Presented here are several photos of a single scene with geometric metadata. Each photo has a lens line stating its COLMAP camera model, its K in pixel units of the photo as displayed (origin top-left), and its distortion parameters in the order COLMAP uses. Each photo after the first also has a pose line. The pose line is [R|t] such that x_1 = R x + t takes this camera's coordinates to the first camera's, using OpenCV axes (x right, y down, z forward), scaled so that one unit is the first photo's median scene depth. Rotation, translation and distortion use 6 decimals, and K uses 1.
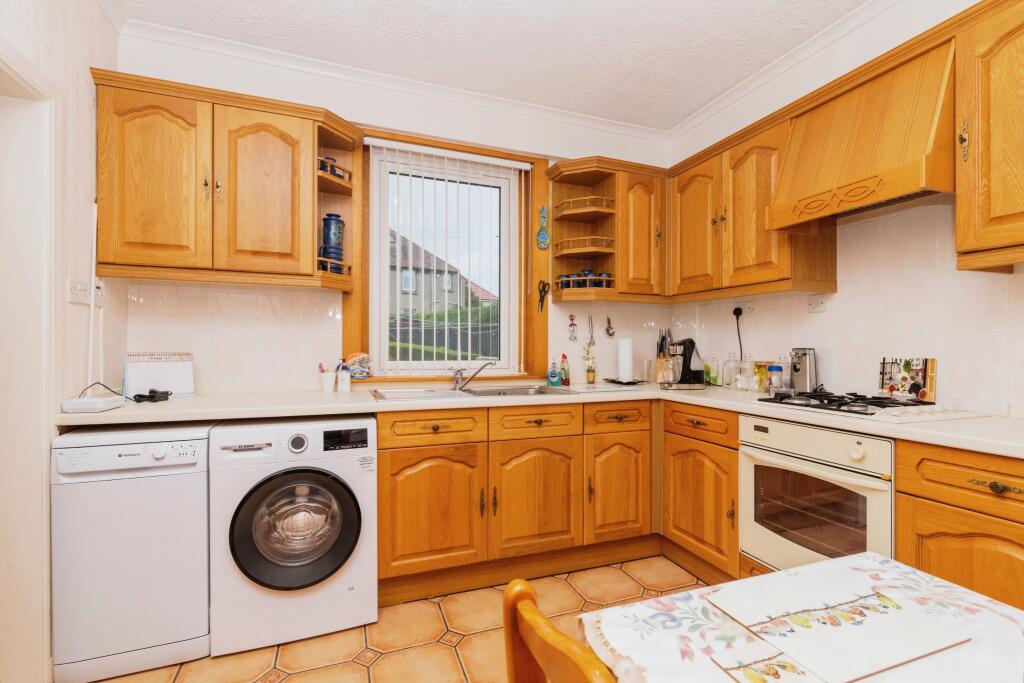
lens RADIAL K [[467.9, 0, 517.4], [0, 467.9, 347.5], [0, 0, 1]] dist [0.001485, 0.000105]
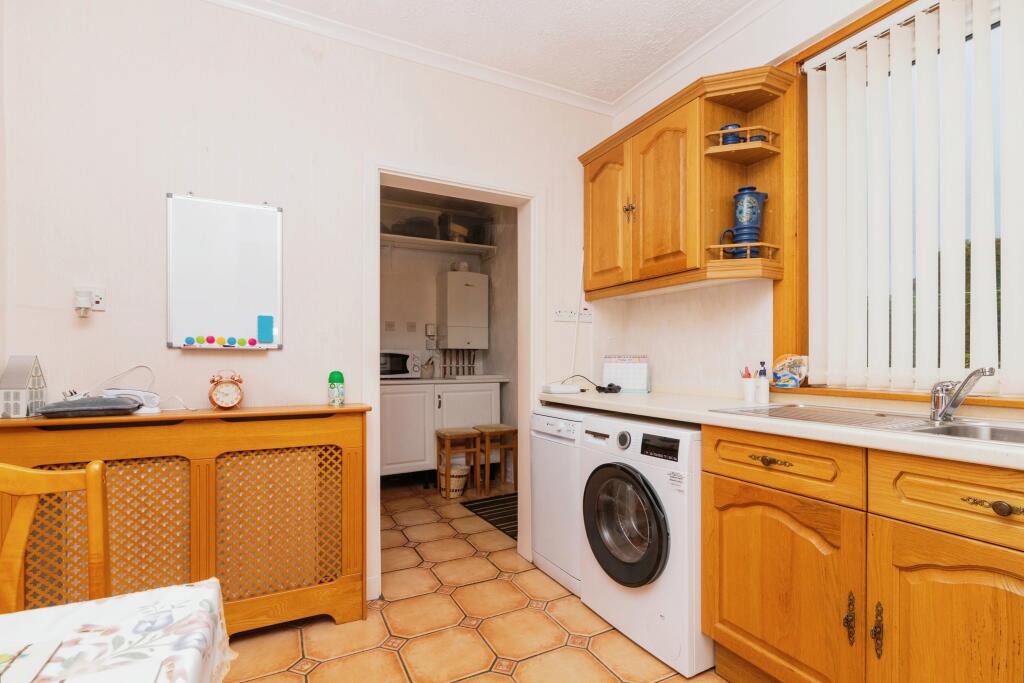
lens RADIAL K [[467.9, 0, 508.2], [0, 467.9, 363.4], [0, 0, 1]] dist [0.001485, 0.000105]
pose [[0.109947, 0.001878, -0.993936, 0.393304], [-0.003676, 0.999992, 0.001483, 0.028124], [0.993931, 0.003491, 0.109953, 0.486832]]
